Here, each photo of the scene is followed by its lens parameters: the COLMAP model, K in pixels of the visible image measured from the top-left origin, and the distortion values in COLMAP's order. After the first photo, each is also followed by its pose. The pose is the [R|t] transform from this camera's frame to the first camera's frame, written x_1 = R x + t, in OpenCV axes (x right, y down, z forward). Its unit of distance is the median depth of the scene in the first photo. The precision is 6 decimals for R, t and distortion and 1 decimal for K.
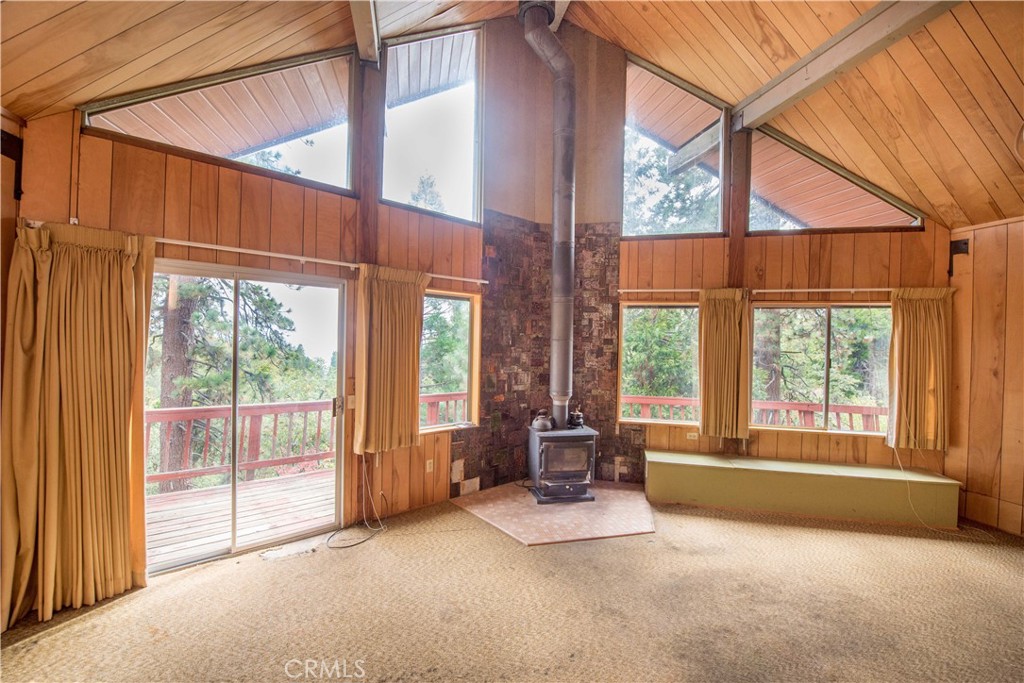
lens RADIAL K [[407.4, 0, 513.6], [0, 407.4, 344.7], [0, 0, 1]] dist [-0.016801, -0.002551]
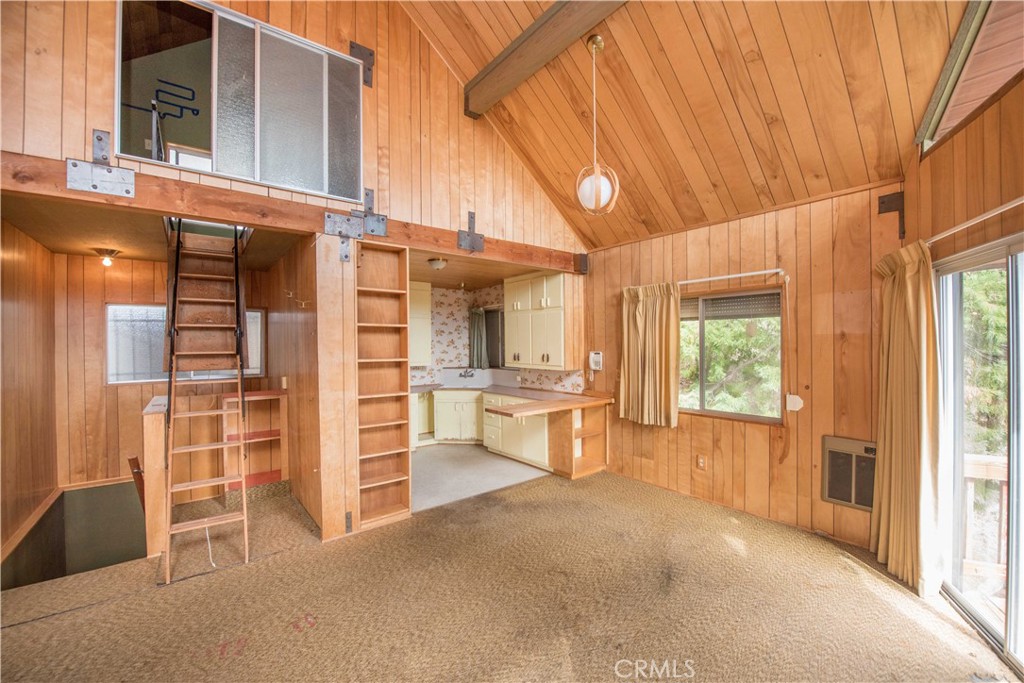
lens RADIAL K [[407.4, 0, 513.6], [0, 407.4, 344.7], [0, 0, 1]] dist [-0.016801, -0.002551]
pose [[-0.907658, -0.010067, -0.419591, 0.253396], [-0.012226, 0.999922, 0.002458, -0.001944], [0.419533, 0.007361, -0.907710, 0.911137]]
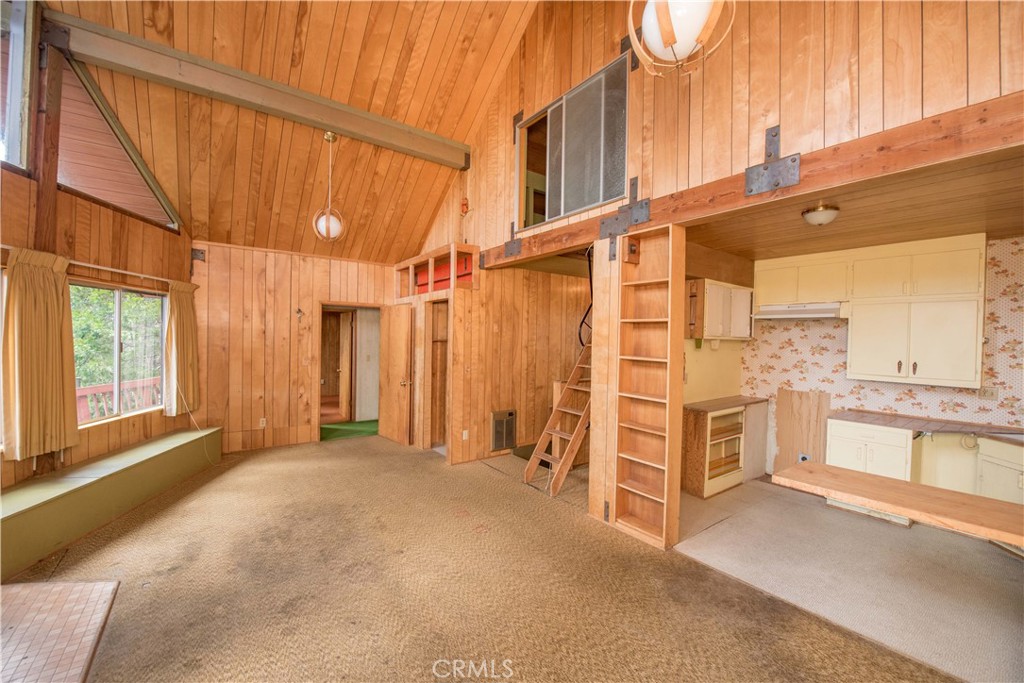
lens RADIAL K [[407.4, 0, 513.6], [0, 407.4, 344.7], [0, 0, 1]] dist [-0.016801, -0.002551]
pose [[-0.388304, -0.040897, 0.920624, -0.514845], [-0.019599, 0.999155, 0.036119, -0.014698], [-0.921323, -0.004018, -0.388777, 0.531315]]
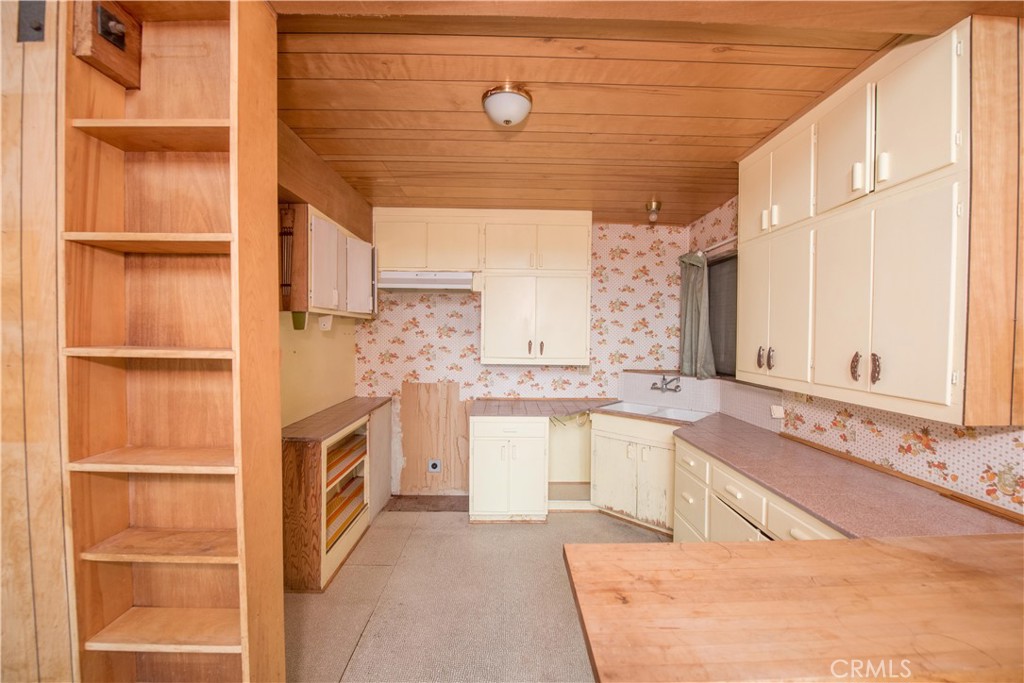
lens RADIAL K [[407.4, 0, 513.6], [0, 407.4, 344.7], [0, 0, 1]] dist [-0.016801, -0.002551]
pose [[-0.975862, -0.032493, 0.215957, -0.159911], [-0.024861, 0.998970, 0.037962, 0.015899], [-0.216968, 0.031677, -0.975665, 0.184373]]
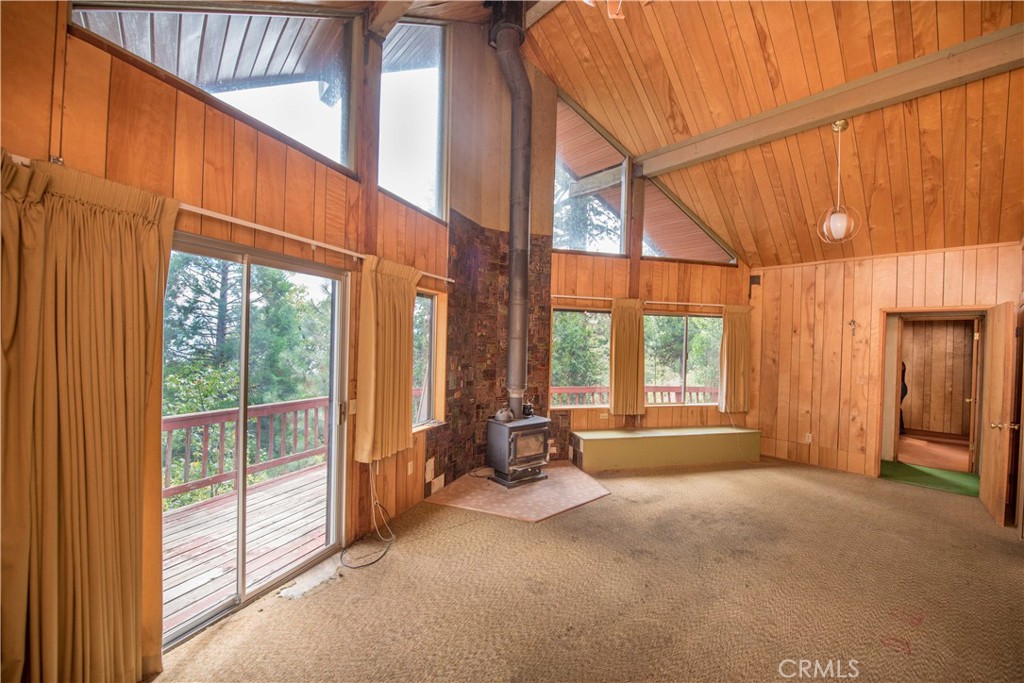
lens RADIAL K [[407.4, 0, 513.6], [0, 407.4, 344.7], [0, 0, 1]] dist [-0.016801, -0.002551]
pose [[0.886530, -0.001786, 0.462667, -0.429587], [-0.003903, 0.999928, 0.011339, -0.007607], [-0.462654, -0.011858, 0.886459, 0.030078]]
